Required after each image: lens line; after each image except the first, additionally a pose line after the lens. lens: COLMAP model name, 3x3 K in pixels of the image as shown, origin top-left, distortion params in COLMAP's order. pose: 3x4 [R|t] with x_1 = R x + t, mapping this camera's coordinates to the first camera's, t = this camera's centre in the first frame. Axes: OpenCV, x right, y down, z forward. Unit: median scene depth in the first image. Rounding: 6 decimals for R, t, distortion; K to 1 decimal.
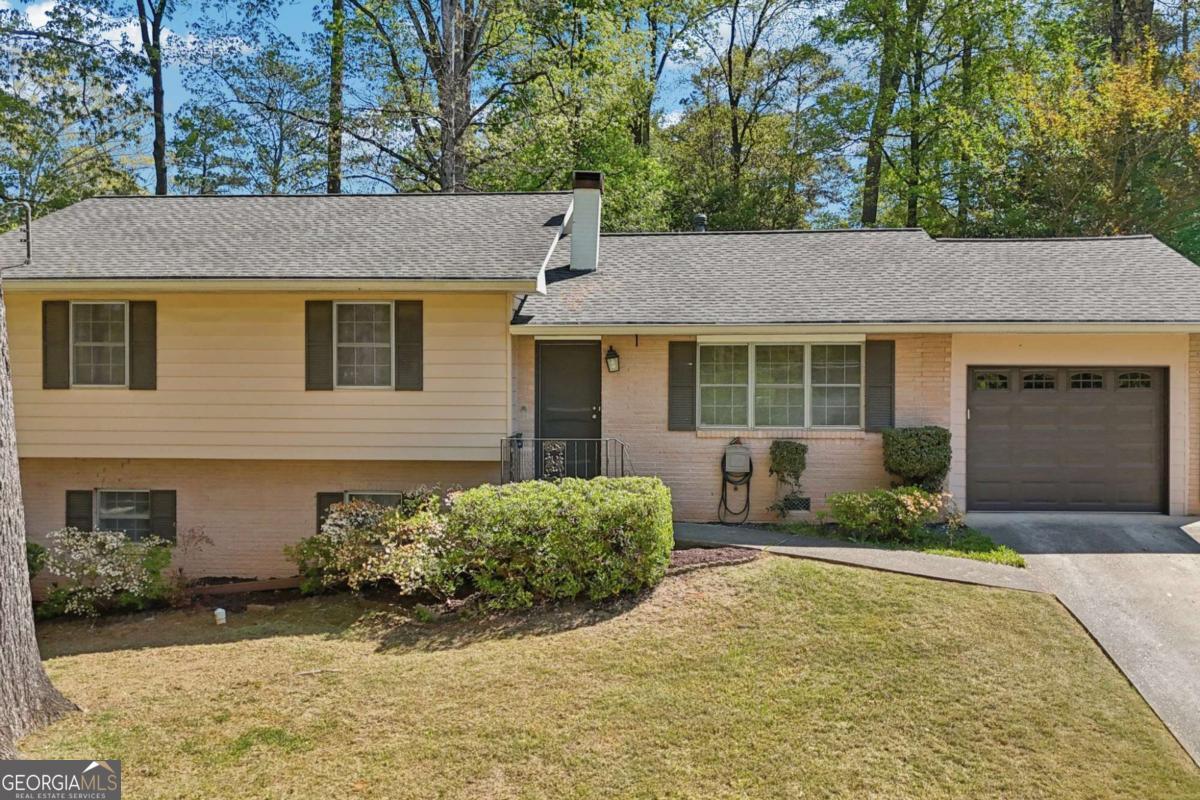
lens RADIAL K [[1066.7, 0, 600.0], [0, 1066.7, 400.0], [0, 0, 1]] dist [0.091574, -0.131616]
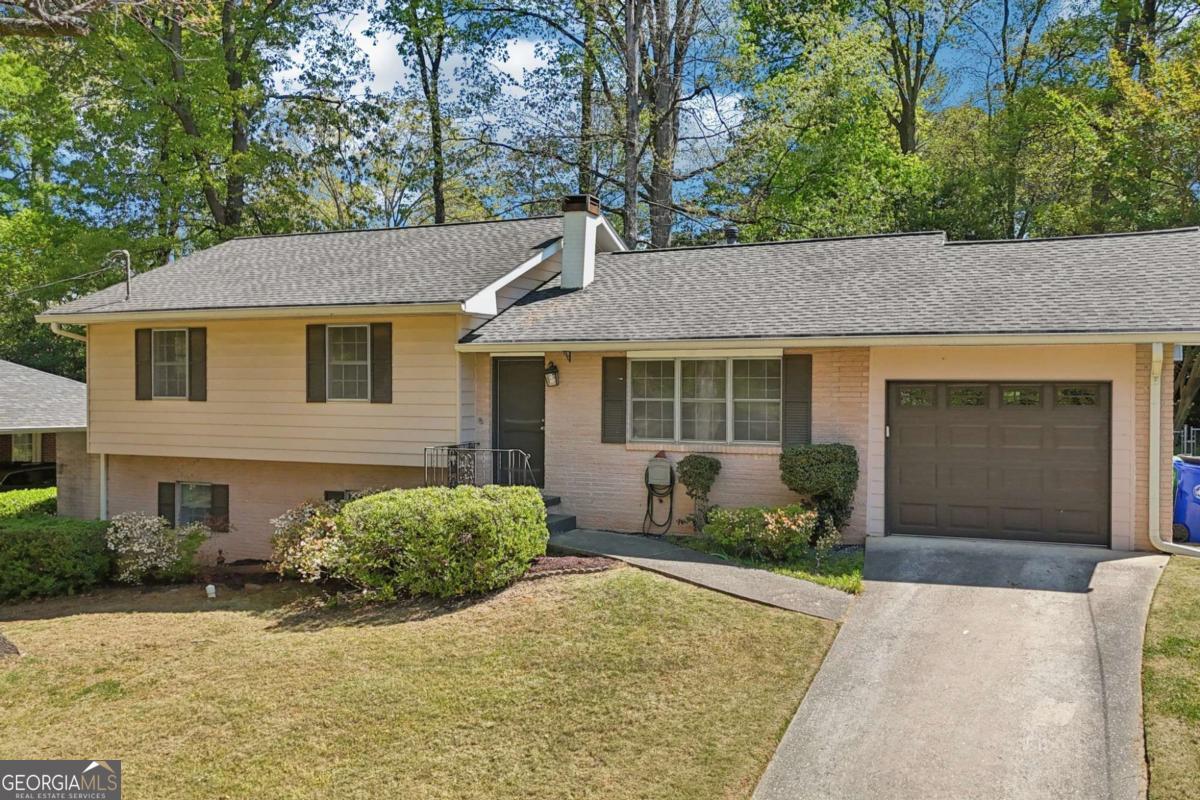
lens RADIAL K [[1066.7, 0, 600.0], [0, 1066.7, 400.0], [0, 0, 1]] dist [0.091574, -0.131616]
pose [[0.937960, 0.005224, -0.346705, 0.432543], [-0.006569, 0.999975, -0.002704, -0.010527], [0.346682, 0.004814, 0.937970, 0.024325]]
